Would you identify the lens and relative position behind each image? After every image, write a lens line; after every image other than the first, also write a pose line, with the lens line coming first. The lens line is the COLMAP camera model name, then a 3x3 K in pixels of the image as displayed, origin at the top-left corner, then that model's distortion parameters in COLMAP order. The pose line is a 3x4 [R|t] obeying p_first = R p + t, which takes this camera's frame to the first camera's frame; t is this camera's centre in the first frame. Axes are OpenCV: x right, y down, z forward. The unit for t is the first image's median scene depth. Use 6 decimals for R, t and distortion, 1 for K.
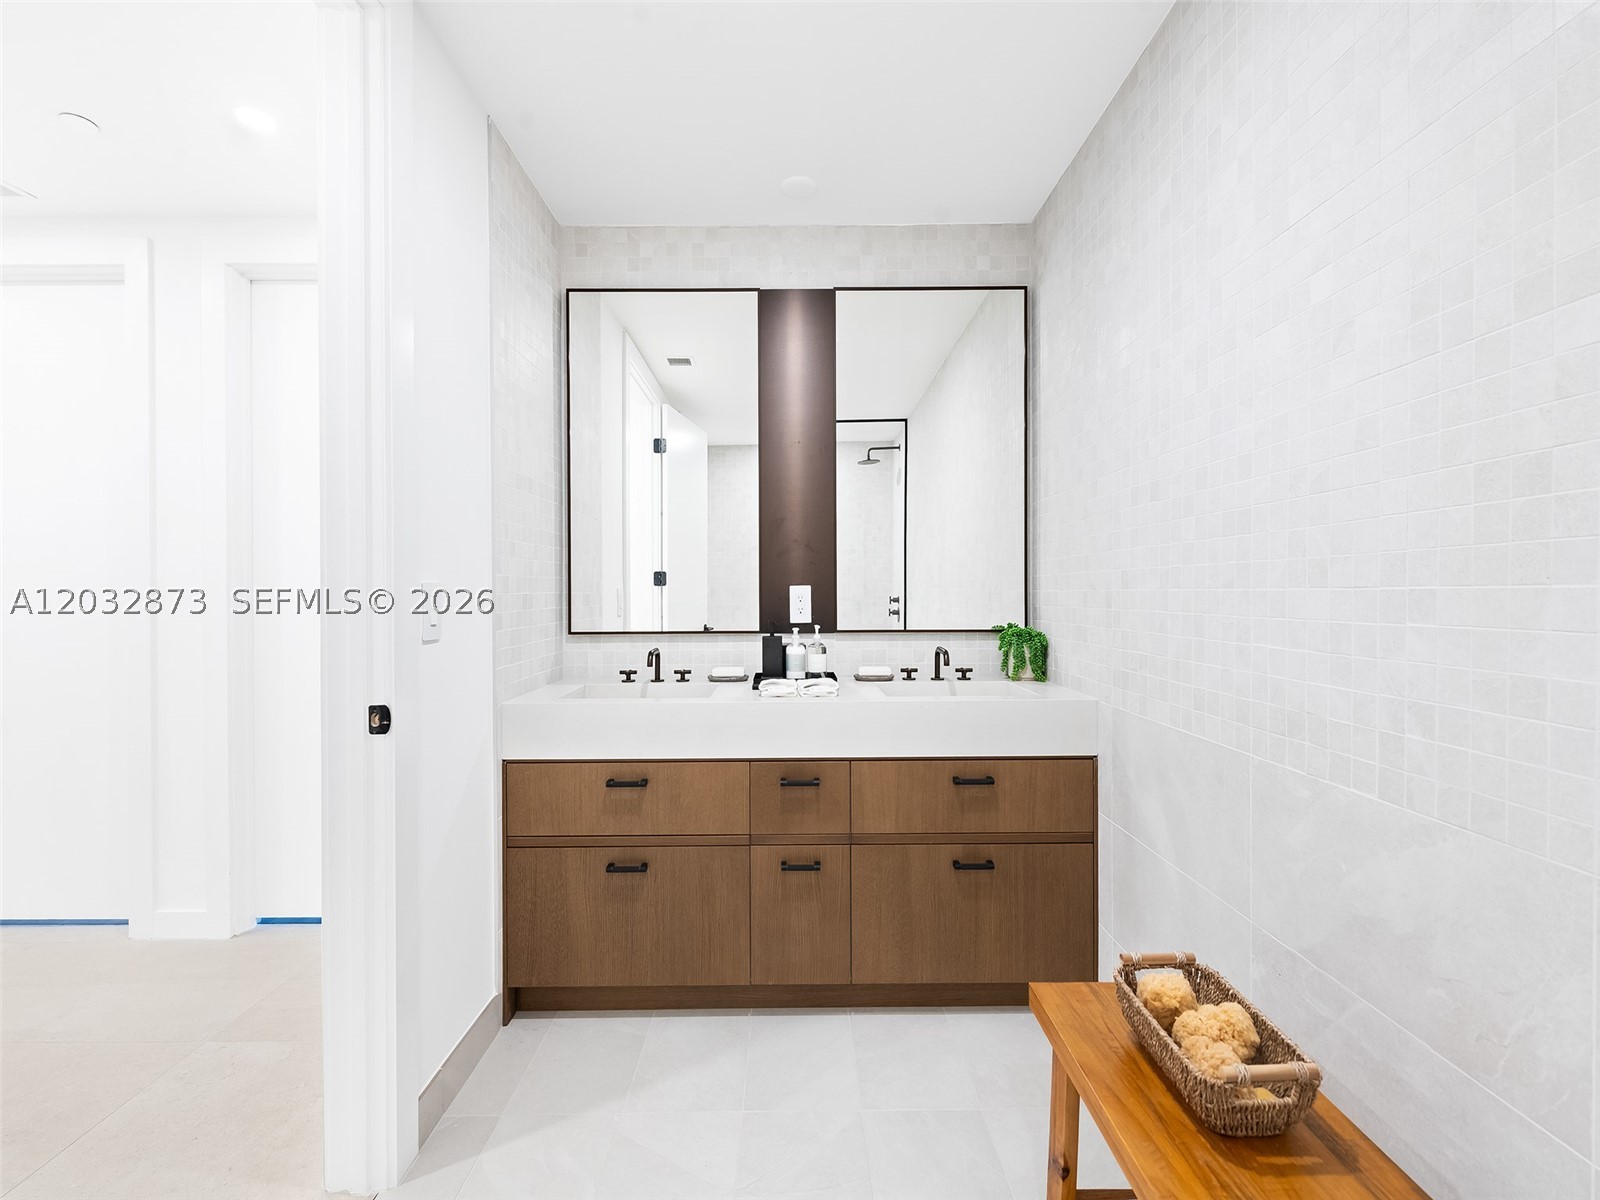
lens RADIAL K [[668.7, 0, 802.4], [0, 668.7, 599.9], [0, 0, 1]] dist [0.001863, -0.000110]
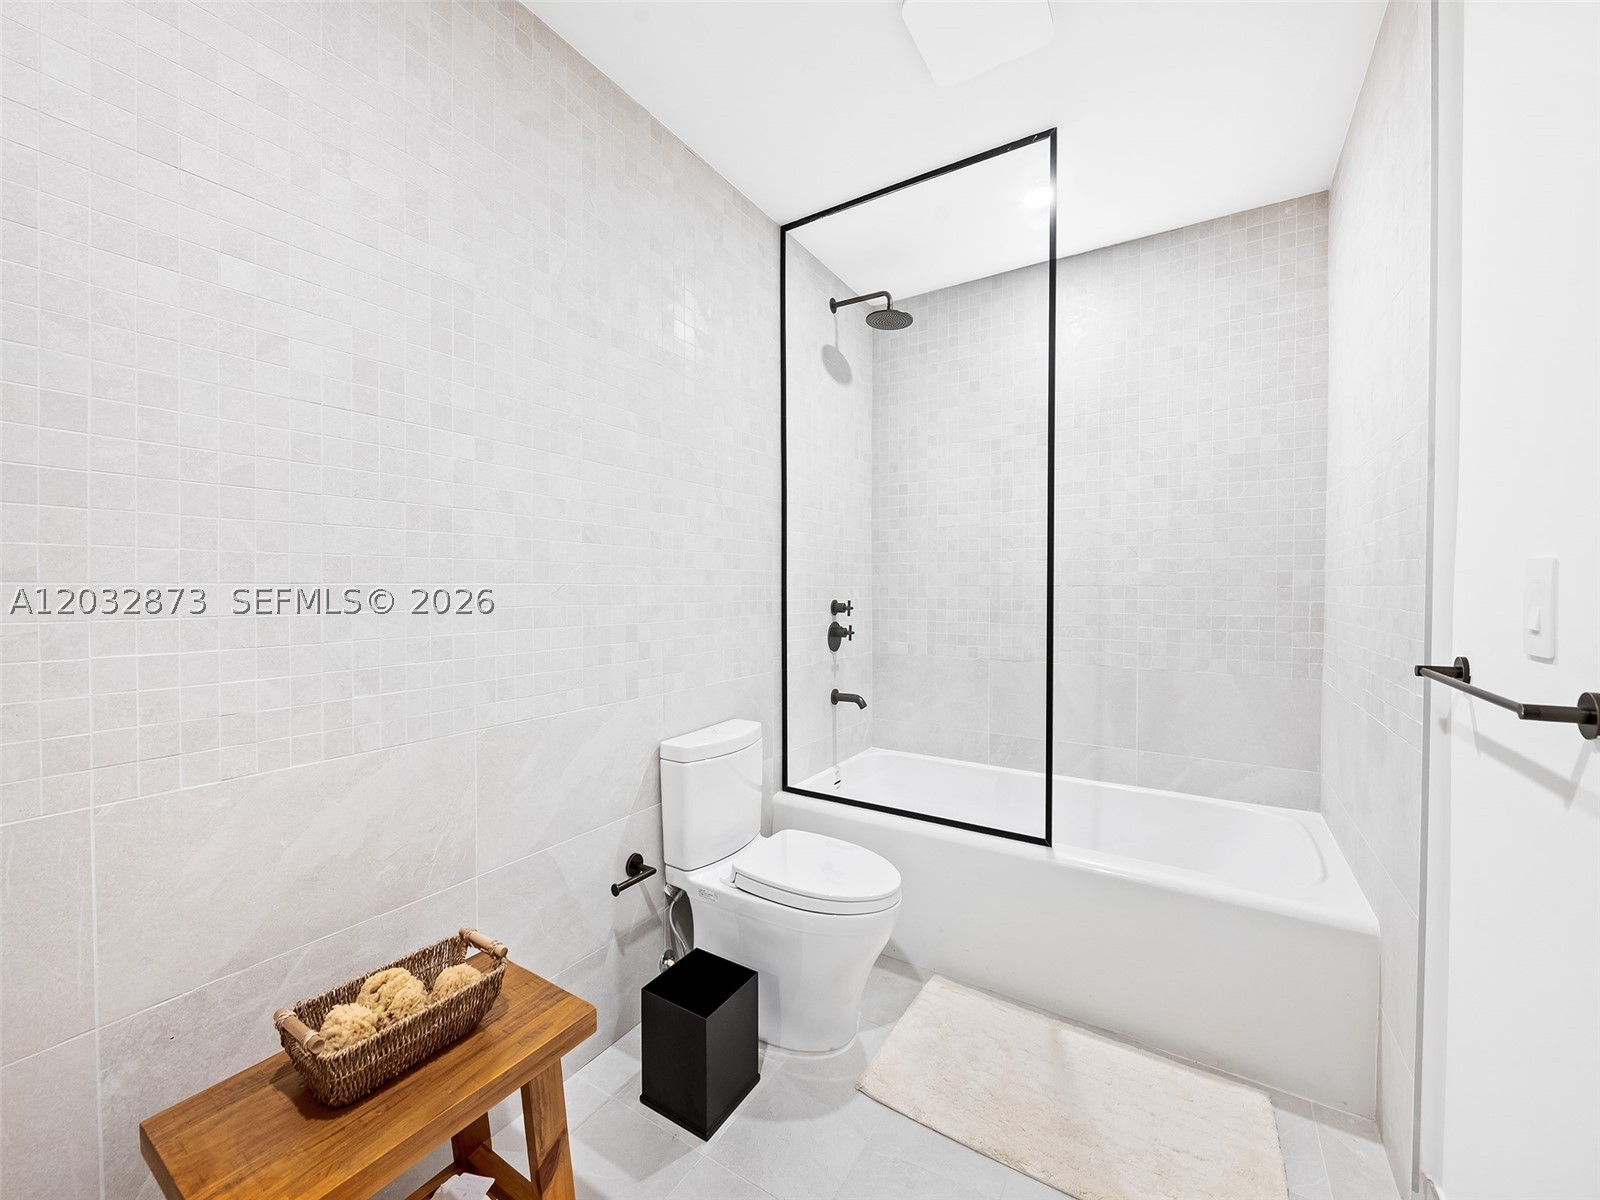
lens RADIAL K [[641.4, 0, 799.2], [0, 641.4, 597.9], [0, 0, 1]] dist [-0.002453, -0.000170]
pose [[-0.837444, -0.003743, 0.546510, -0.447150], [0.009513, 0.999725, 0.021424, -0.008531], [-0.546440, 0.023141, -0.837178, 1.409935]]
